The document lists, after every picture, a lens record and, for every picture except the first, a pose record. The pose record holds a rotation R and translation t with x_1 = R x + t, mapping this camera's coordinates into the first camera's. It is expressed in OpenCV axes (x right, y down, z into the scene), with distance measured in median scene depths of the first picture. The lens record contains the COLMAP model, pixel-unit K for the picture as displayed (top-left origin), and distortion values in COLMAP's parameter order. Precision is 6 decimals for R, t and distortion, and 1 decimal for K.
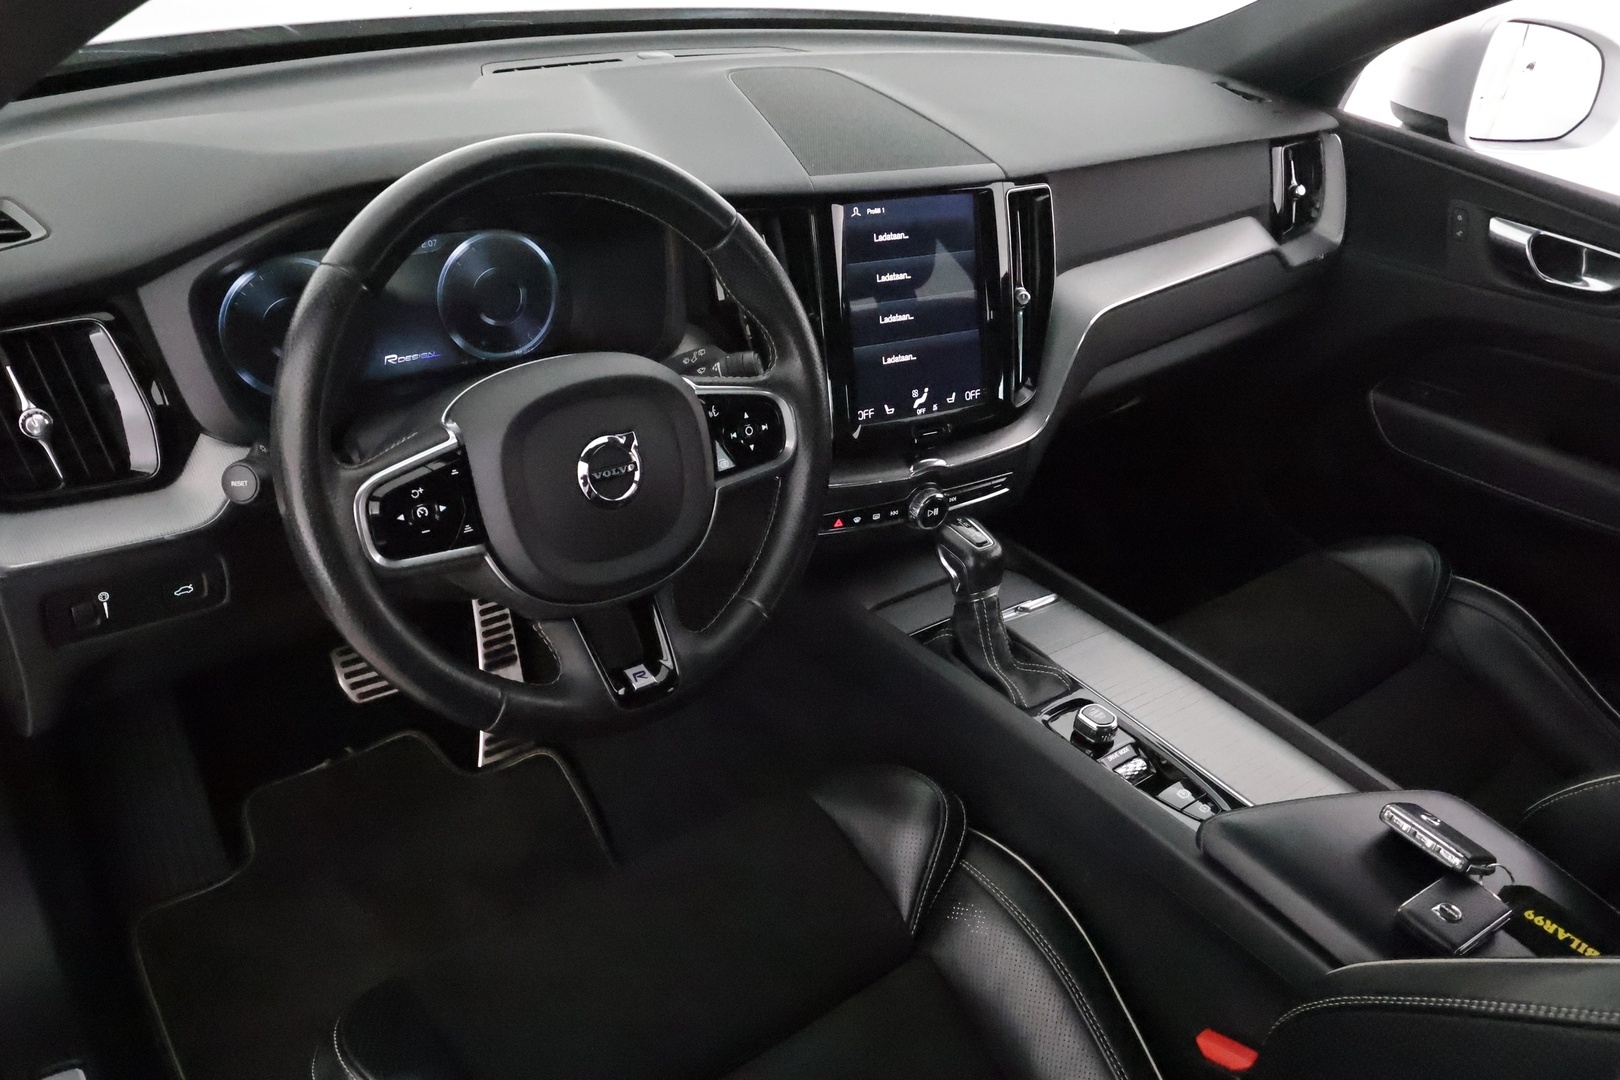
lens RADIAL K [[1274.5, 0, 810.0], [0, 1274.5, 540.0], [0, 0, 1]] dist [-0.004488, 0.002374]
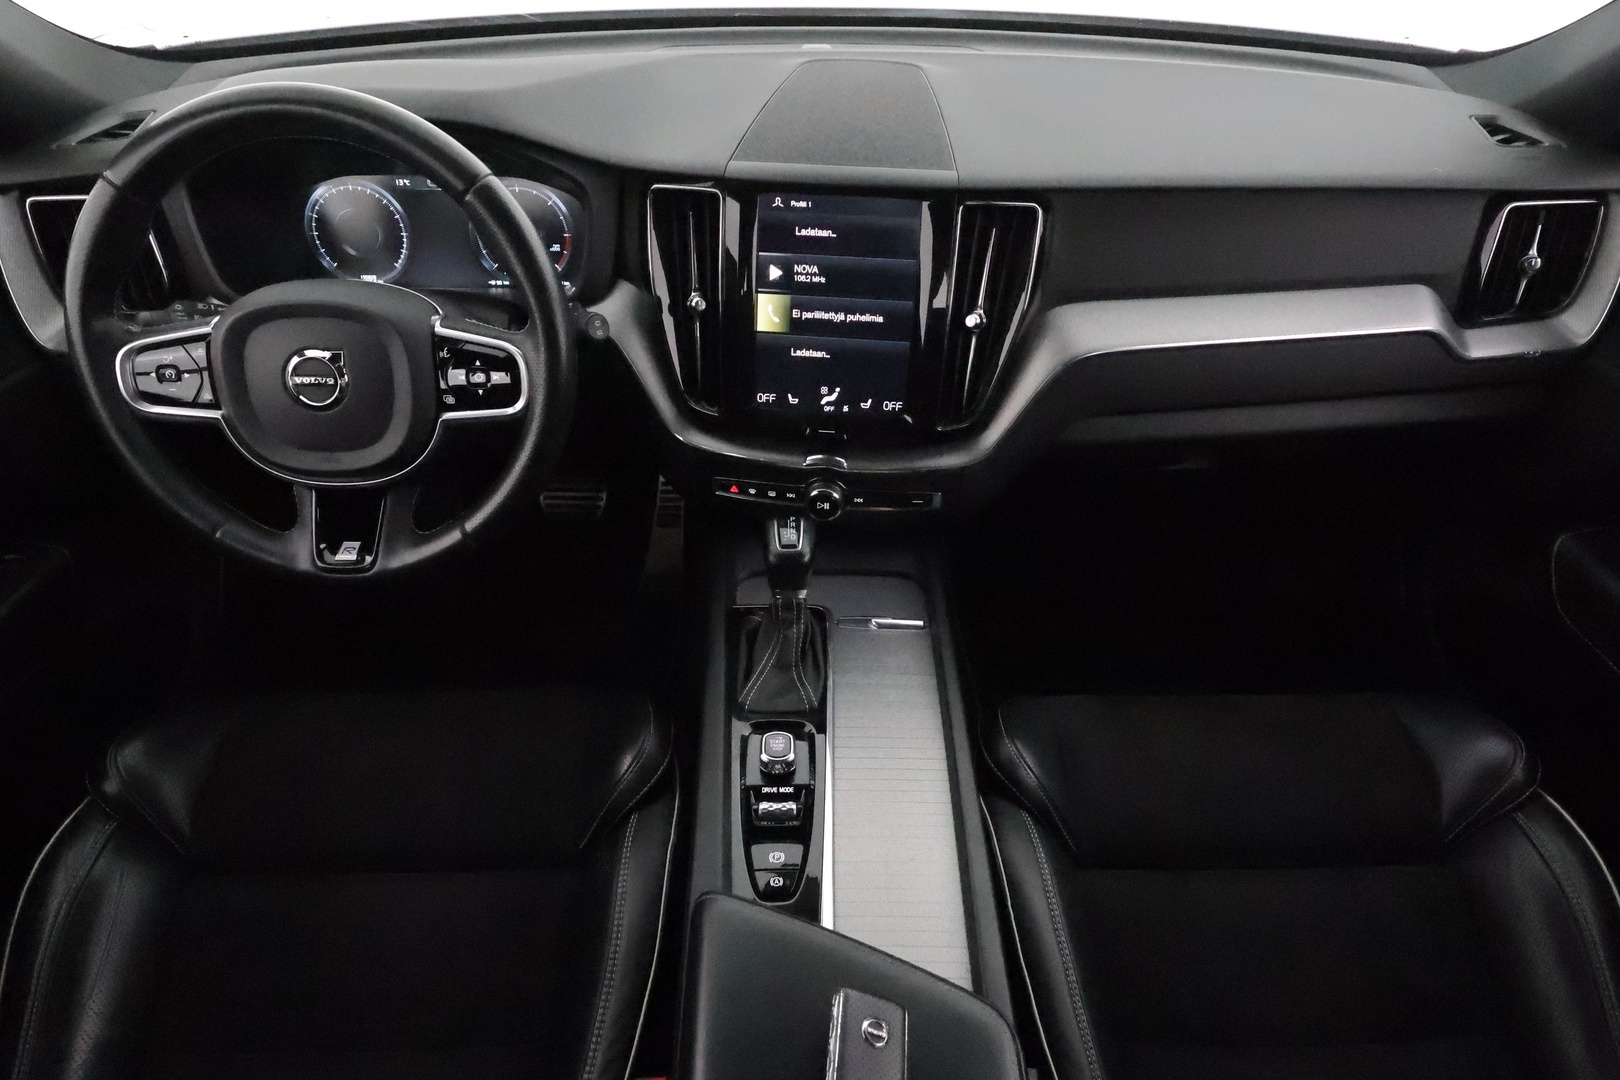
lens RADIAL K [[916.8, 0, 810.0], [0, 916.8, 540.0], [0, 0, 1]] dist [-0.000643, 0.001241]
pose [[0.796365, 0.315242, -0.516164, 0.504536], [-0.258674, 0.948956, 0.180470, -0.133276], [0.546709, -0.010202, 0.837260, 0.375492]]
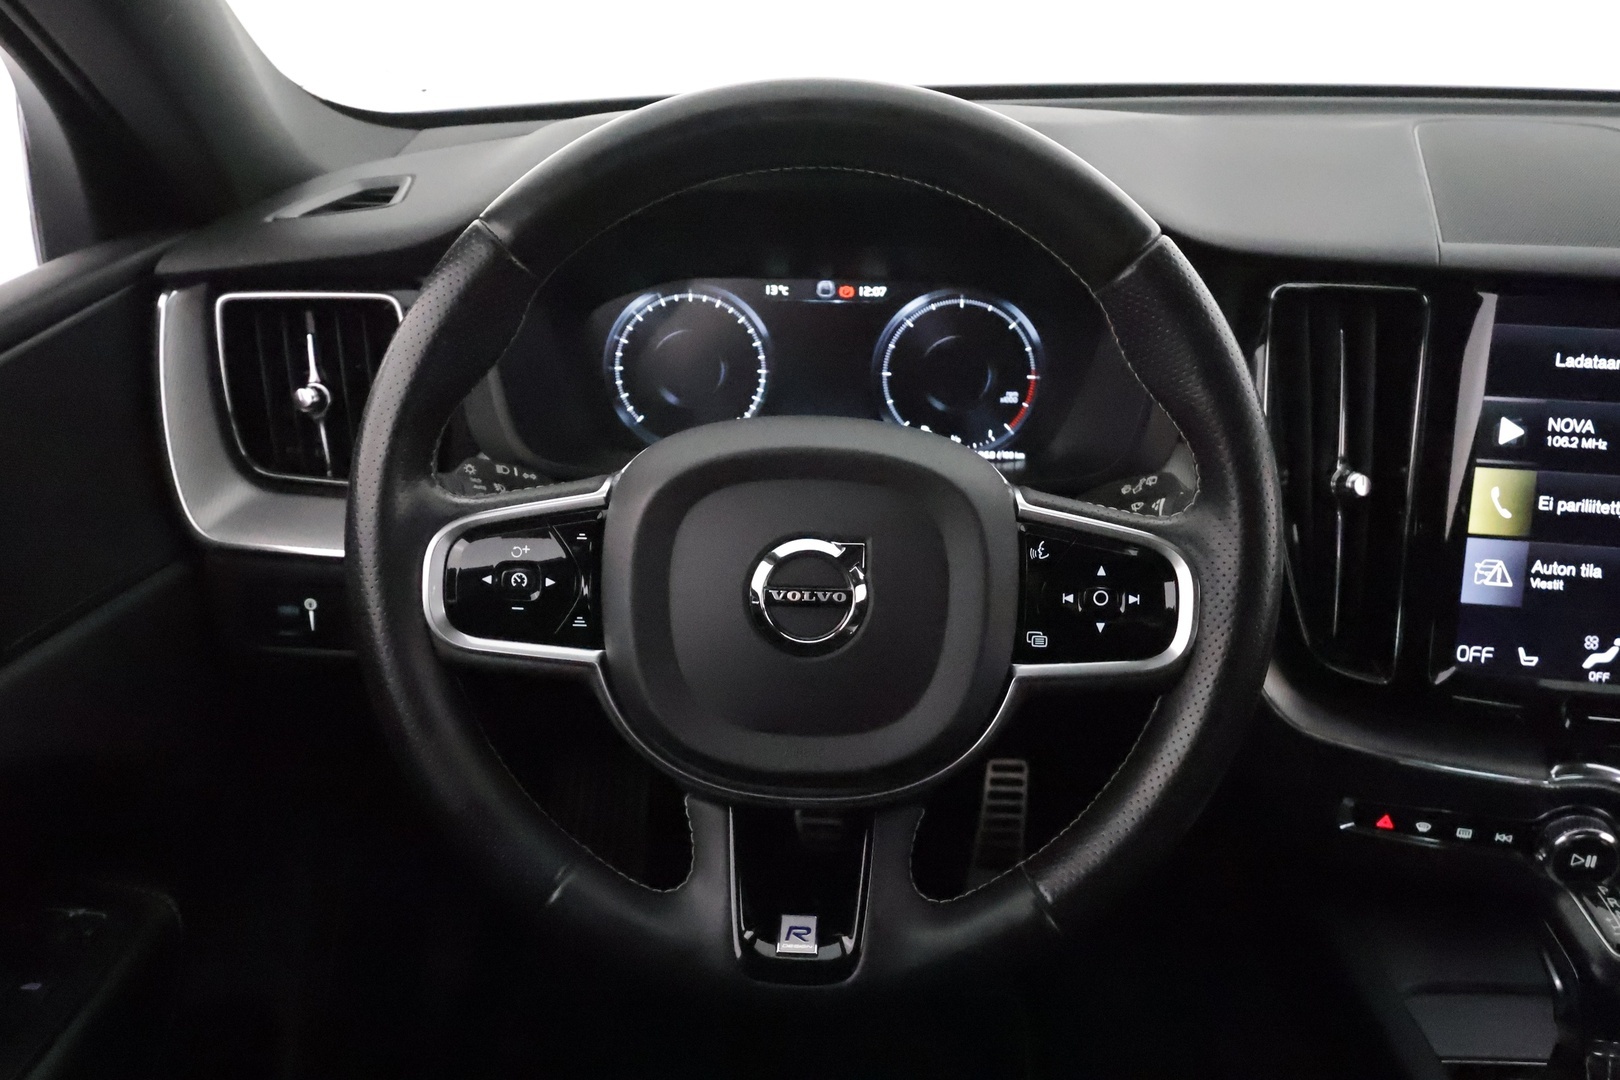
lens RADIAL K [[1274.5, 0, 810.0], [0, 1274.5, 540.0], [0, 0, 1]] dist [-0.004488, 0.002374]
pose [[0.762701, 0.193487, -0.617131, 0.159621], [-0.280893, 0.958607, -0.046601, -0.036463], [0.582569, 0.208890, 0.785479, 0.358715]]
